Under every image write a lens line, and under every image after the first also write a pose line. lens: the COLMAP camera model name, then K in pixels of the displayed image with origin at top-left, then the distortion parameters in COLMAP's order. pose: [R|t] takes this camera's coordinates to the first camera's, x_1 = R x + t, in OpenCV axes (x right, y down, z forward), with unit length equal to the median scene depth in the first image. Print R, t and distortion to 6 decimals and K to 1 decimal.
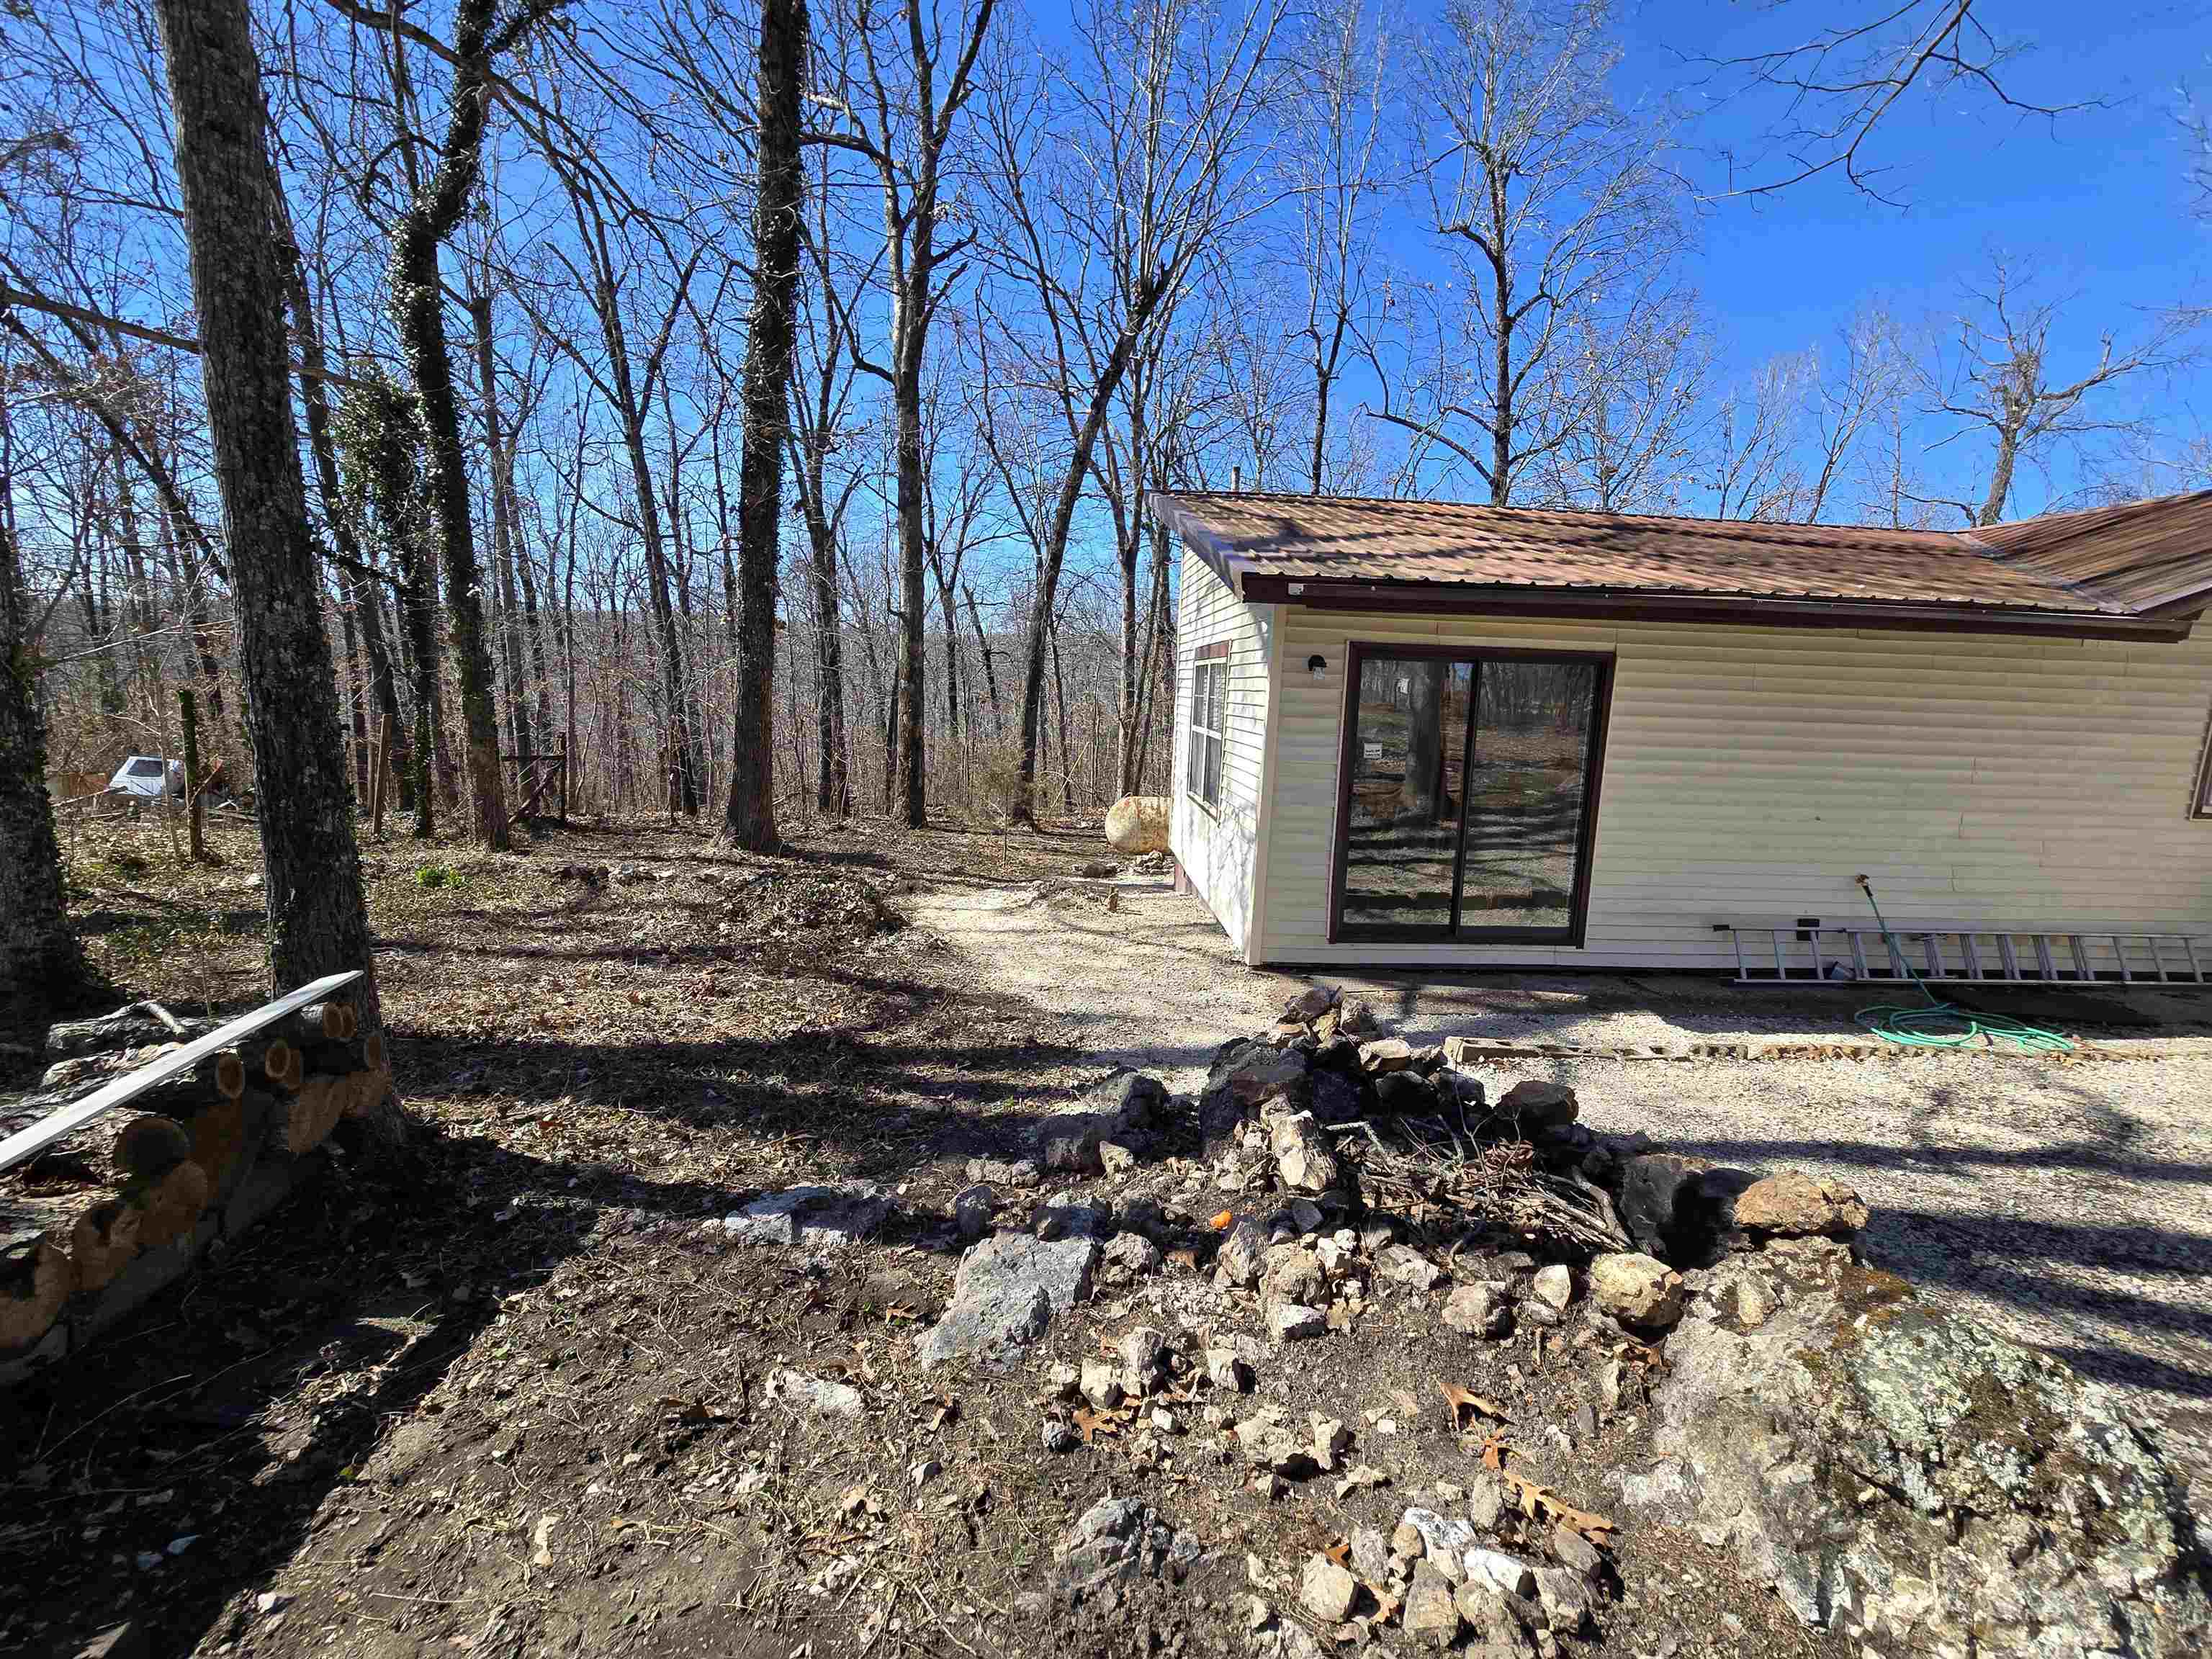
lens RADIAL K [[908.2, 0, 1111.4], [0, 908.2, 823.2], [0, 0, 1]] dist [0.000564, 0.000383]
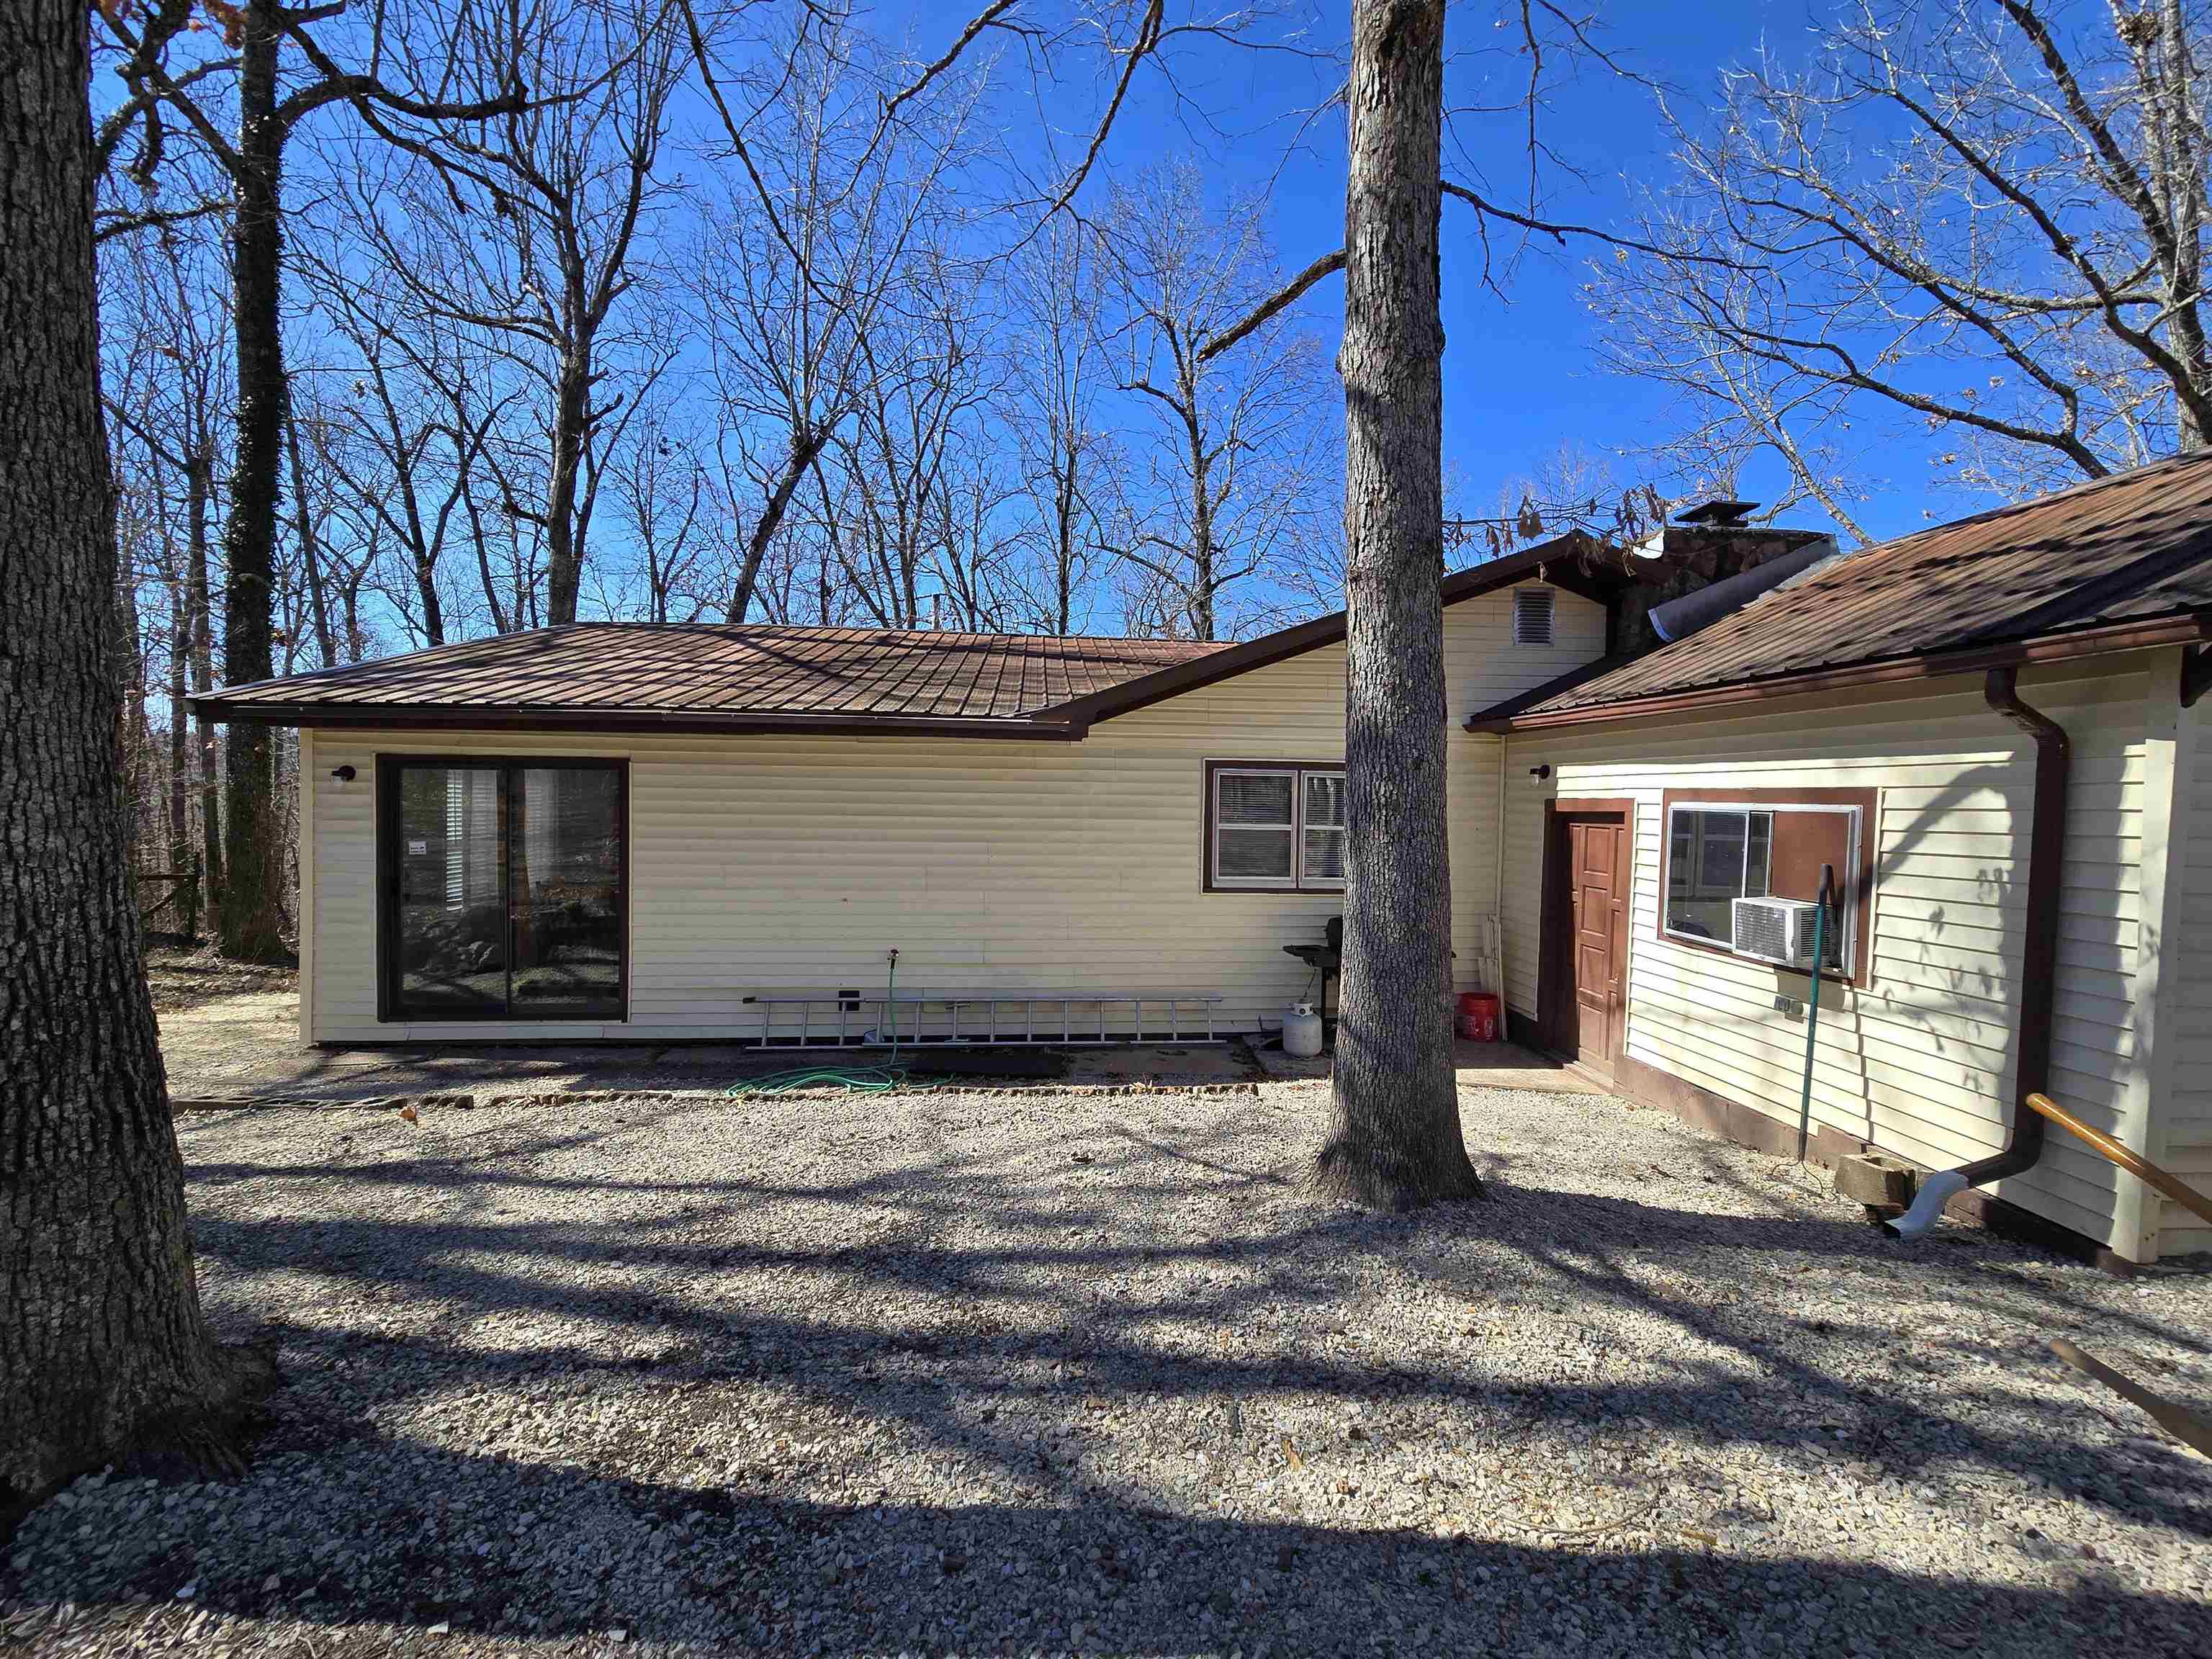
lens RADIAL K [[903.1, 0, 1111.8], [0, 903.1, 833.5], [0, 0, 1]] dist [0.000927, 0.000618]
pose [[0.999707, -0.021623, 0.010845, 1.096887], [0.022705, 0.993416, -0.112294, 0.046247], [-0.008345, 0.112508, 0.993616, -0.124598]]
